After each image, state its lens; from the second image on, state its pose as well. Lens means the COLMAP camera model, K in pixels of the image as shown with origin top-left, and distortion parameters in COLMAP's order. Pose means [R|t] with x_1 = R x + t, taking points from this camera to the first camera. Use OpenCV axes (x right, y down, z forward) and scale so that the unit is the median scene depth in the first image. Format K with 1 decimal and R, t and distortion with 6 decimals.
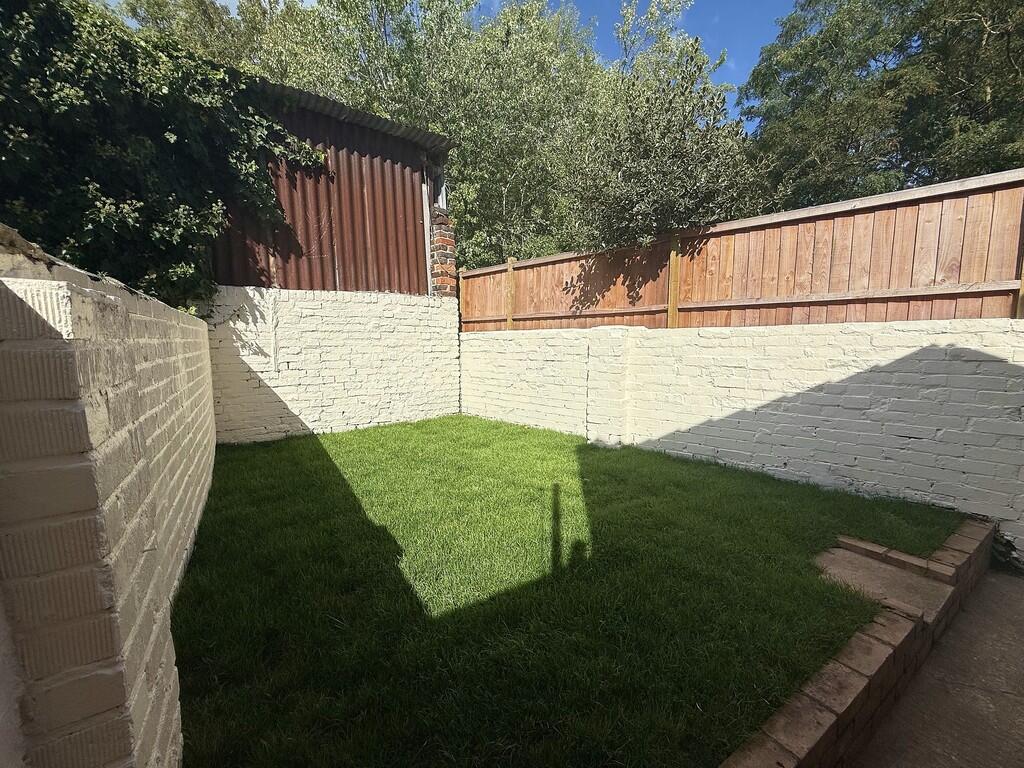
lens RADIAL K [[408.6, 0, 512.4], [0, 408.6, 384.8], [0, 0, 1]] dist [-0.001449, -0.000216]
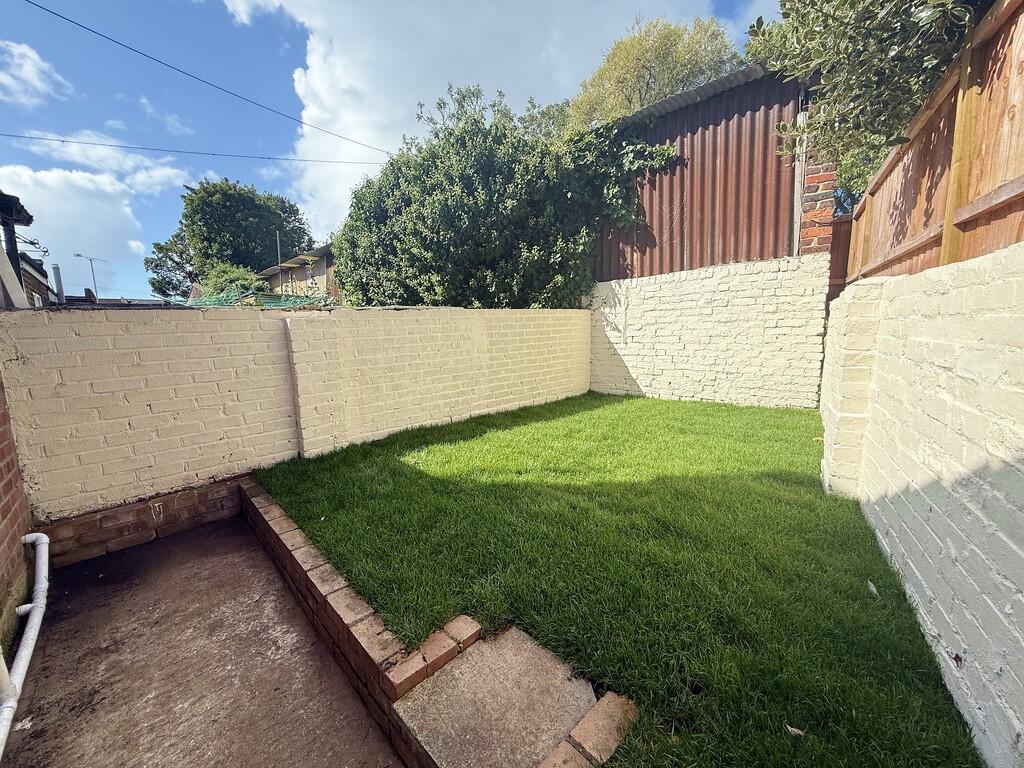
lens RADIAL K [[408.6, 0, 506.2], [0, 408.6, 386.9], [0, 0, 1]] dist [-0.001449, -0.000216]
pose [[0.173919, 0.136745, -0.975220, 0.618635], [-0.069364, 0.989553, 0.126384, -0.032615], [0.982314, 0.045664, 0.181587, 0.378854]]
